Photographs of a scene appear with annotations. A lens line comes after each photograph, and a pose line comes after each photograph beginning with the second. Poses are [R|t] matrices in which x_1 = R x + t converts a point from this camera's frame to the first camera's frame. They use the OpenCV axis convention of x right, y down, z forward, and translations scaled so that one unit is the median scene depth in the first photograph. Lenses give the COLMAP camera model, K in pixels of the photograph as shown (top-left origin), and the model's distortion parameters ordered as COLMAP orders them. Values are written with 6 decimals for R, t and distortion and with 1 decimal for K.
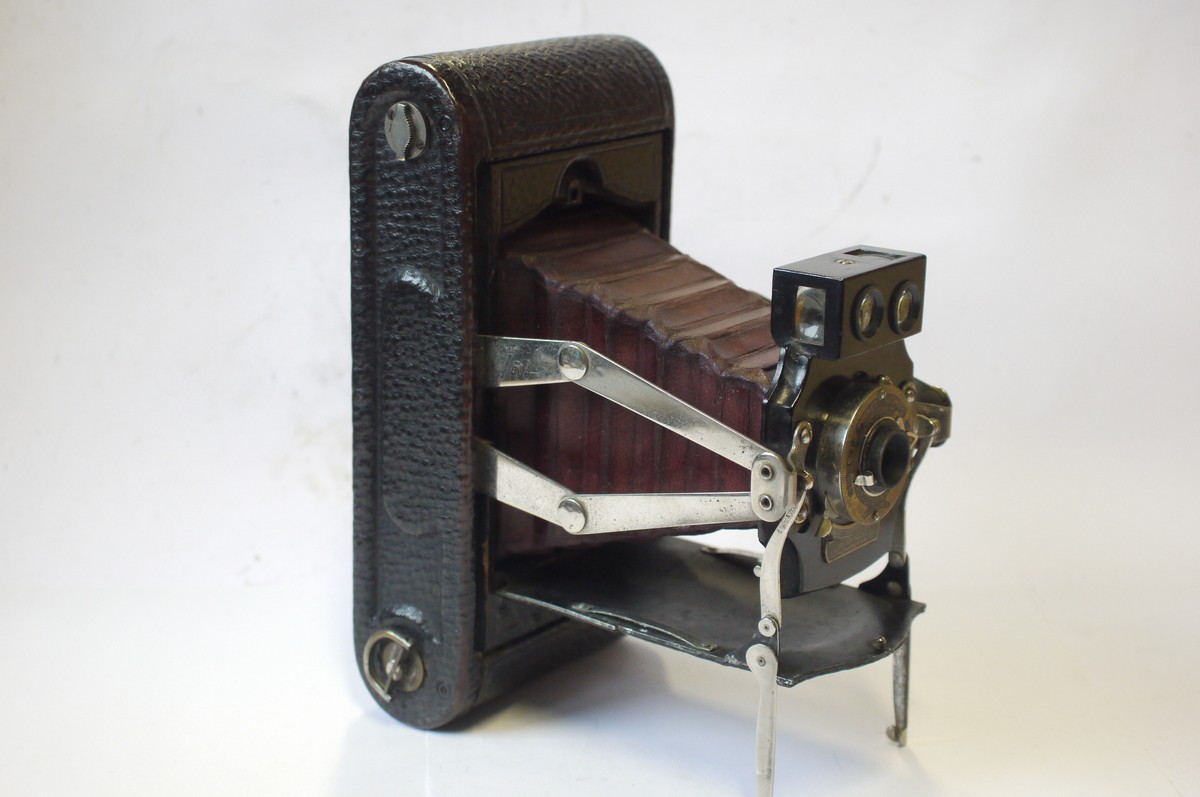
lens RADIAL K [[2180.1, 0, 600.0], [0, 2180.1, 398.5], [0, 0, 1]] dist [0.010139, 0.056446]
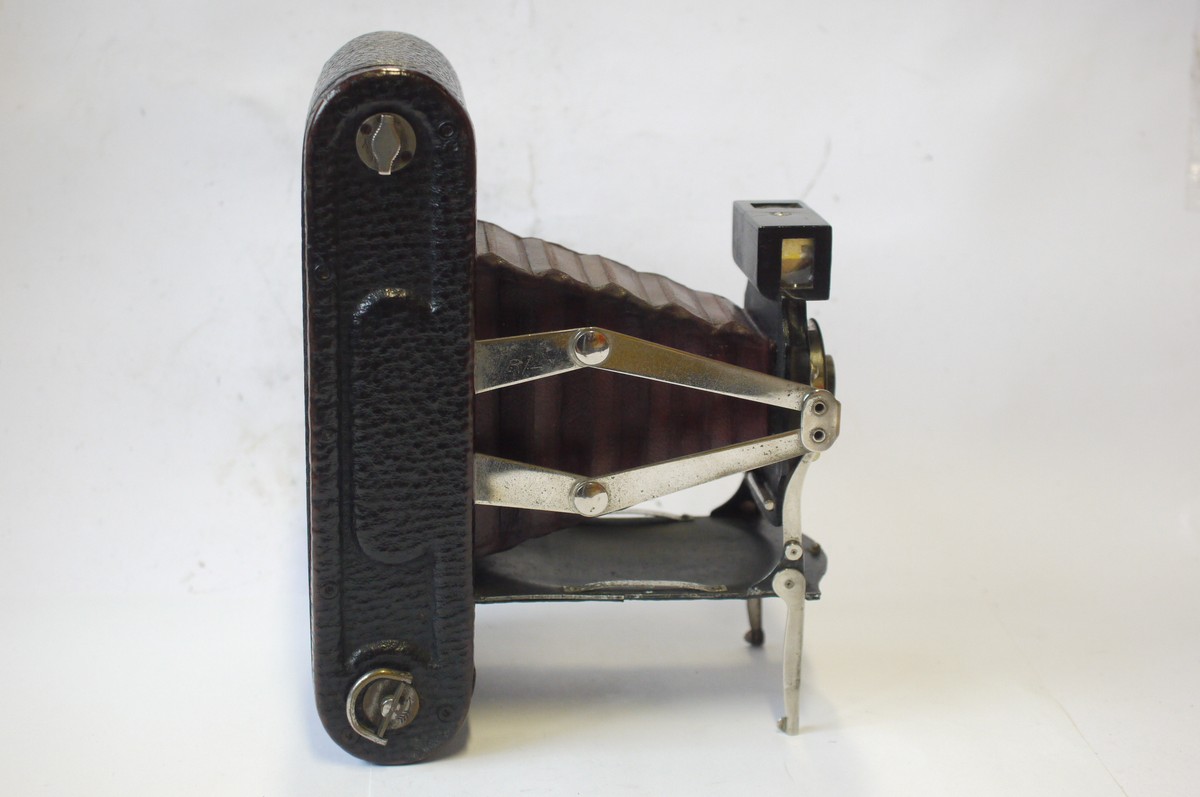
lens RADIAL K [[2180.1, 0, 600.0], [0, 2180.1, 398.5], [0, 0, 1]] dist [0.010139, 0.056446]
pose [[0.699337, -0.182829, 0.691015, -0.686644], [0.176940, 0.980927, 0.080462, -0.071361], [-0.692546, 0.065998, 0.718348, 0.254138]]
